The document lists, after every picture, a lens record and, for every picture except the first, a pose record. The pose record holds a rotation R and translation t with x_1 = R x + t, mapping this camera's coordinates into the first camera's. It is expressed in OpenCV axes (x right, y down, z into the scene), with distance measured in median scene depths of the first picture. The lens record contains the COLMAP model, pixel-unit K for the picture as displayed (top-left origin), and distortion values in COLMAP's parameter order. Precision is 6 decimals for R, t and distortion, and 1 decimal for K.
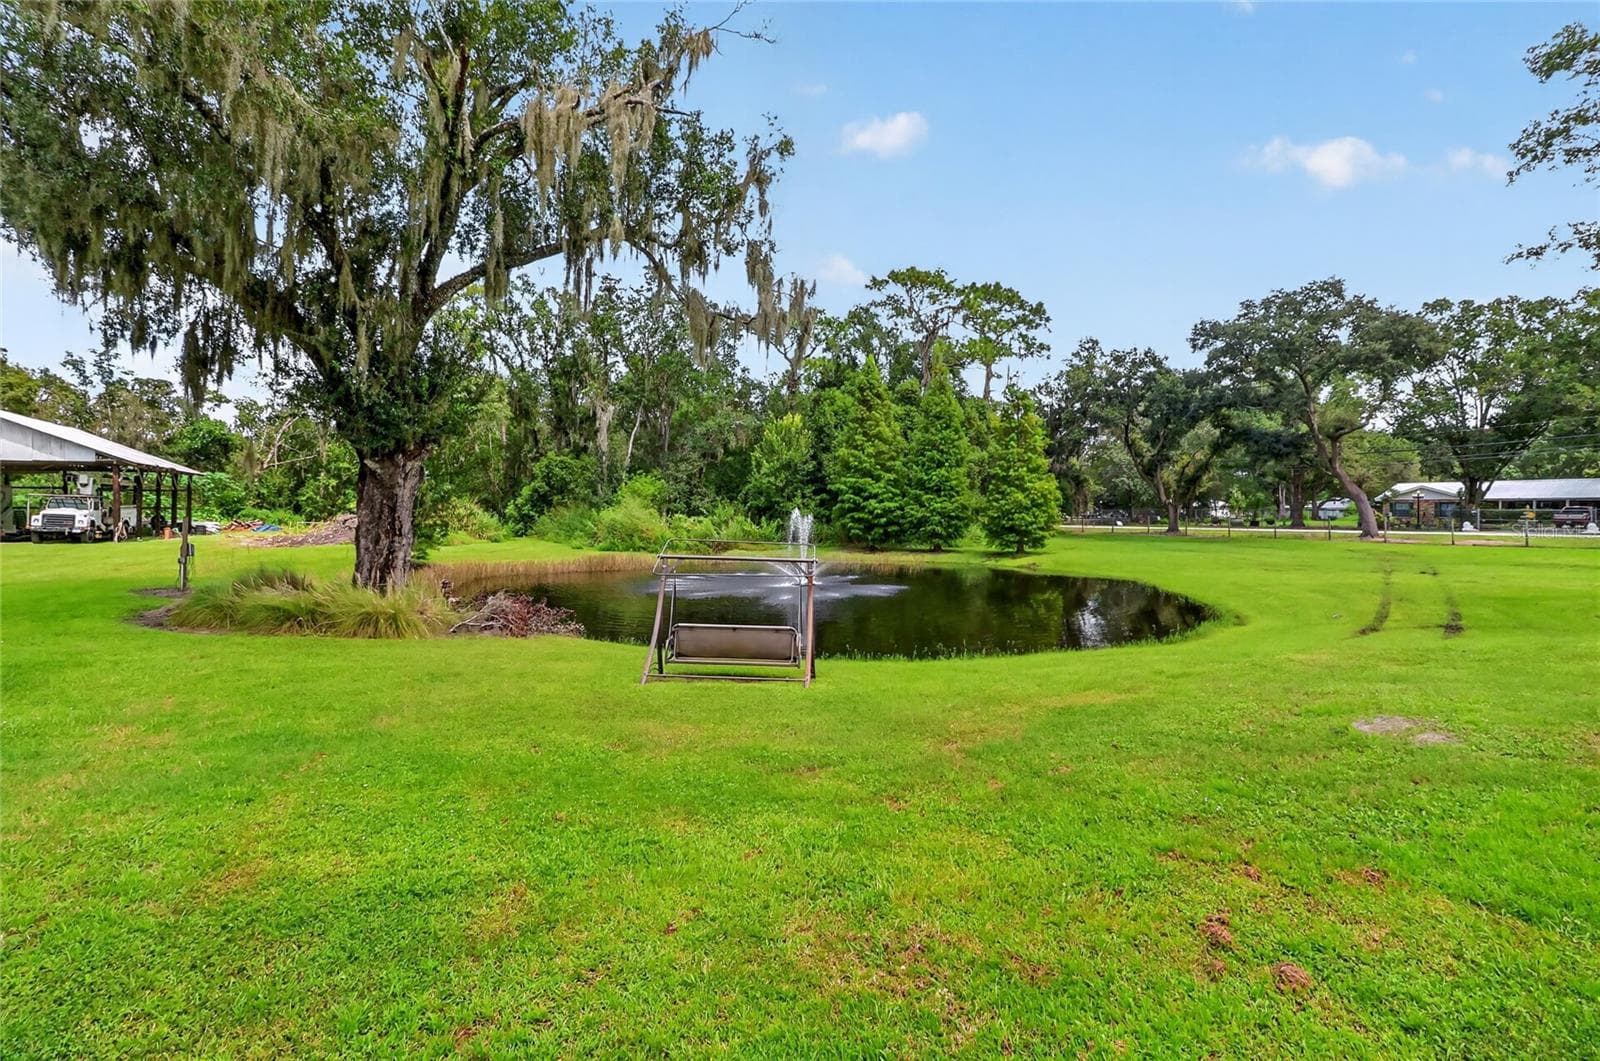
lens RADIAL K [[734.8, 0, 792.6], [0, 734.8, 506.8], [0, 0, 1]] dist [0.002323, -0.001312]
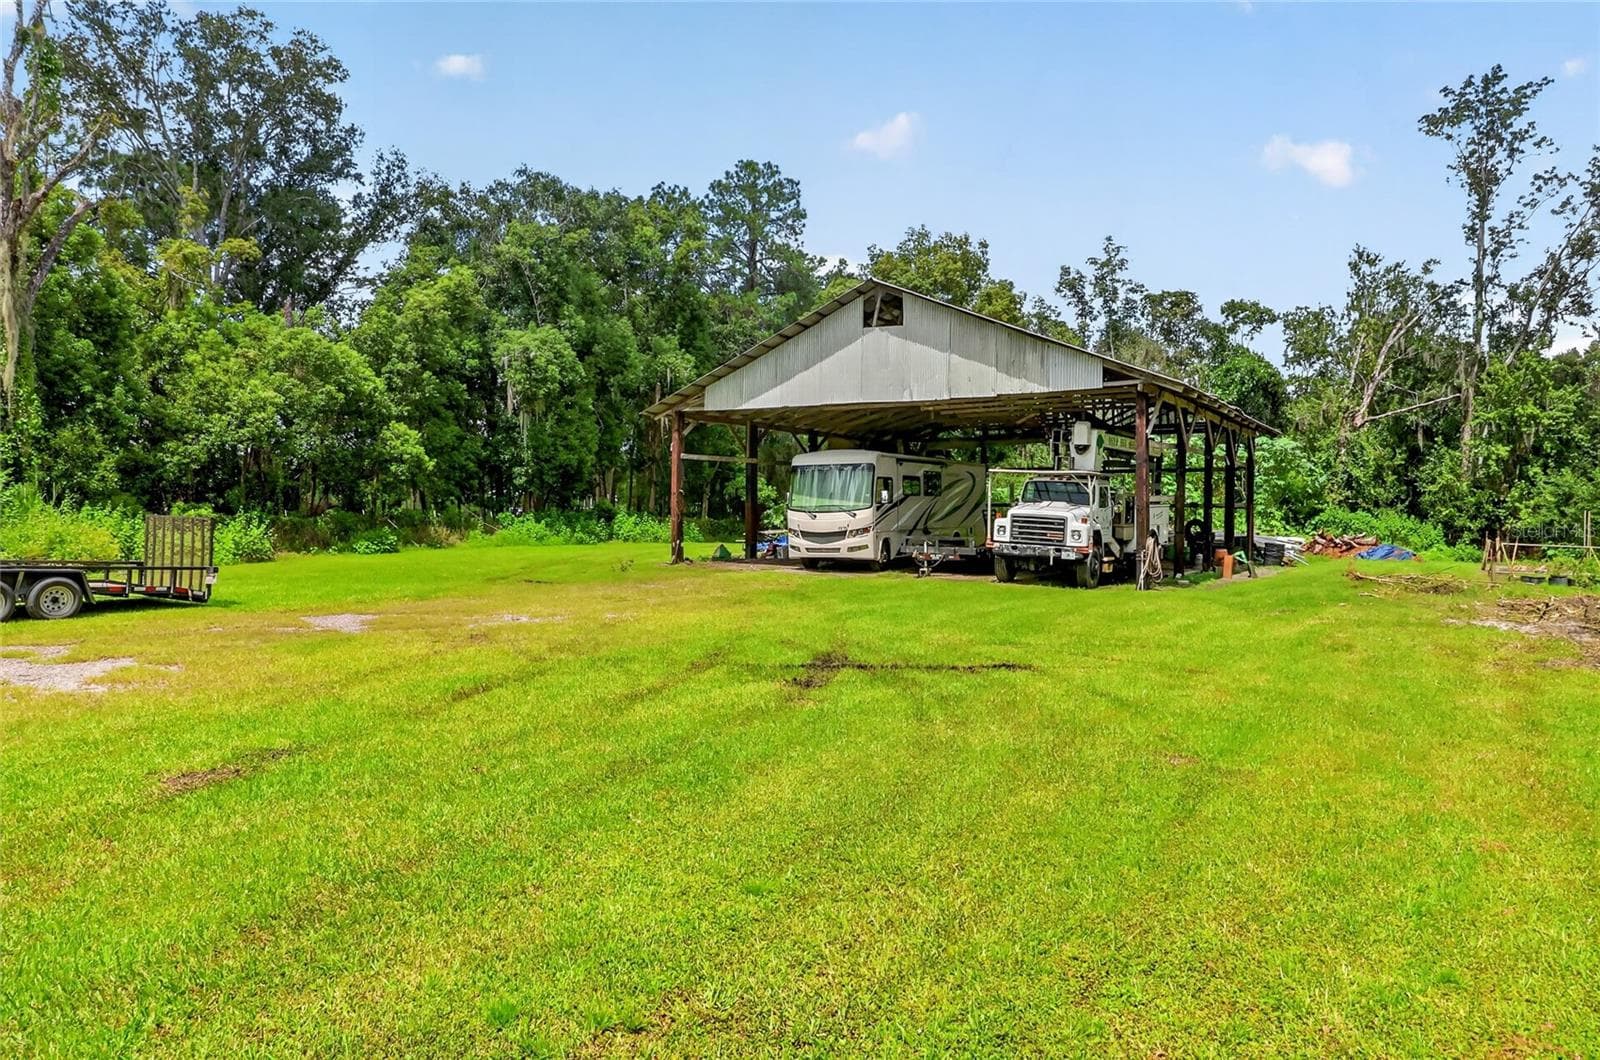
lens RADIAL K [[1048.6, 0, 799.7], [0, 1048.6, 501.5], [0, 0, 1]] dist [-0.003609, -0.000923]
pose [[0.514183, -0.005136, -0.857665, -0.324204], [-0.003332, 0.999963, -0.007985, 0.004184], [0.857674, 0.006963, 0.514146, 0.337046]]
